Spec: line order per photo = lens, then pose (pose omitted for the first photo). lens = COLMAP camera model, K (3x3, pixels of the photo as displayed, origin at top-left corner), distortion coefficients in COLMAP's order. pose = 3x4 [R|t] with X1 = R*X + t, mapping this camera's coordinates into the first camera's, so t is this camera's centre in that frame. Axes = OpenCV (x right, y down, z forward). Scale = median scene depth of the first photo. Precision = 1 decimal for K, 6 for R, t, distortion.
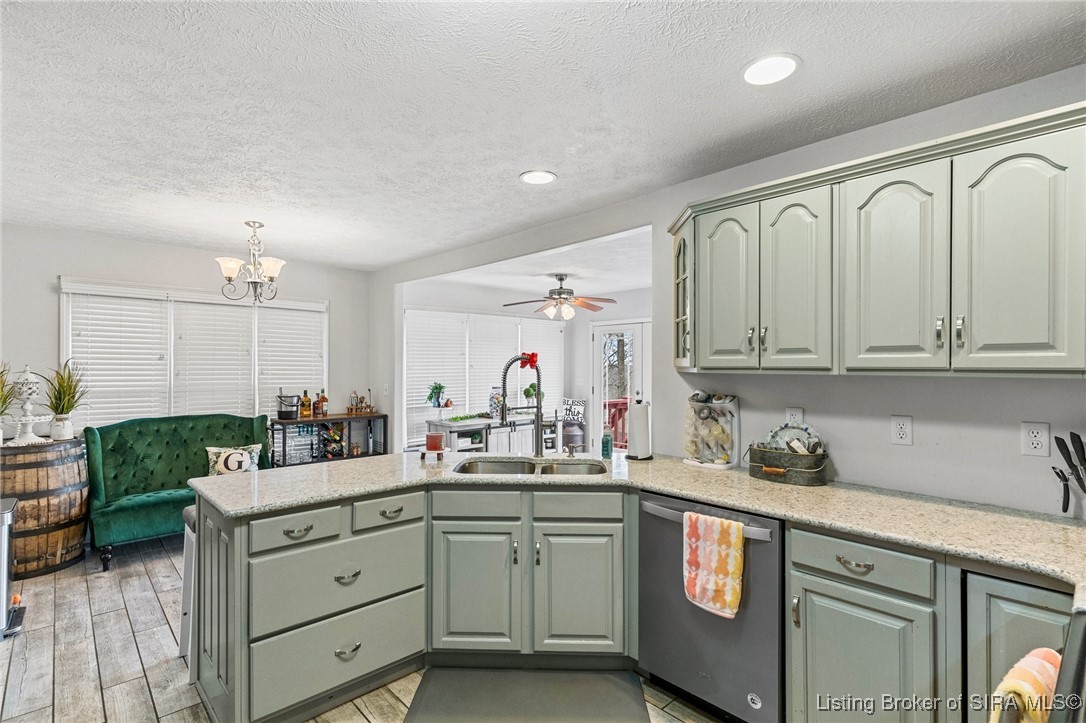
lens RADIAL K [[522.7, 0, 543.4], [0, 522.7, 356.5], [0, 0, 1]] dist [-0.000644, 0.000675]
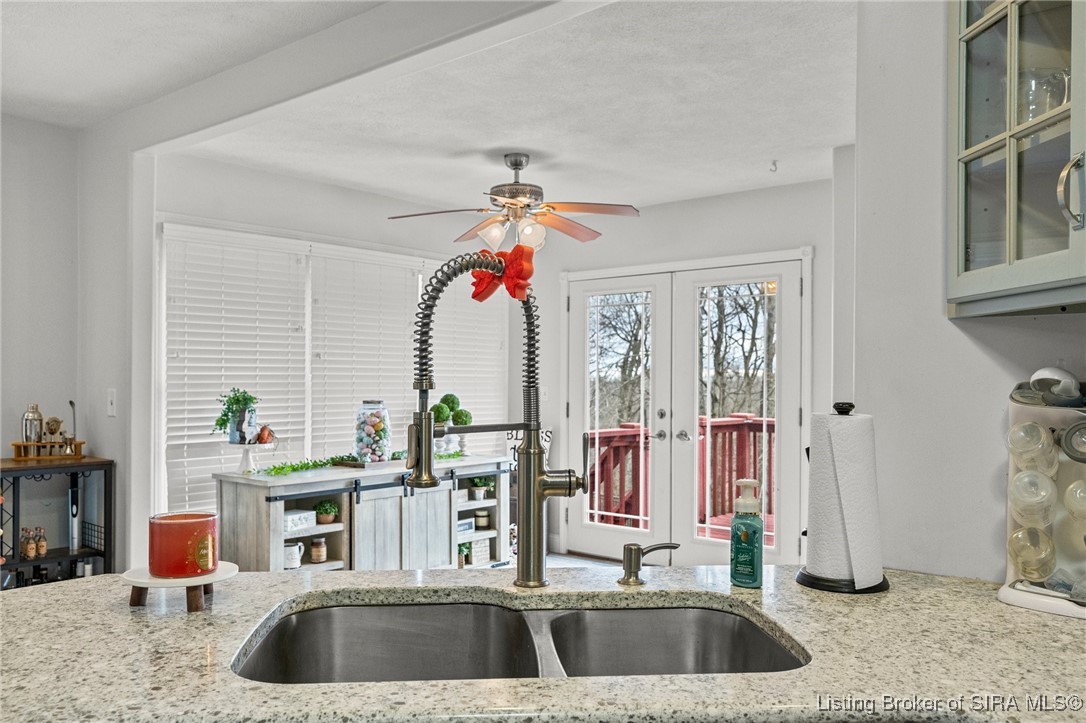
lens RADIAL K [[887.7, 0, 547.2], [0, 887.7, 373.5], [0, 0, 1]] dist [-0.006389, -0.000817]
pose [[0.993514, 0.003029, 0.113672, -0.027529], [-0.004379, 0.999923, 0.011626, 0.027398], [-0.113628, -0.012049, 0.993450, 0.219882]]
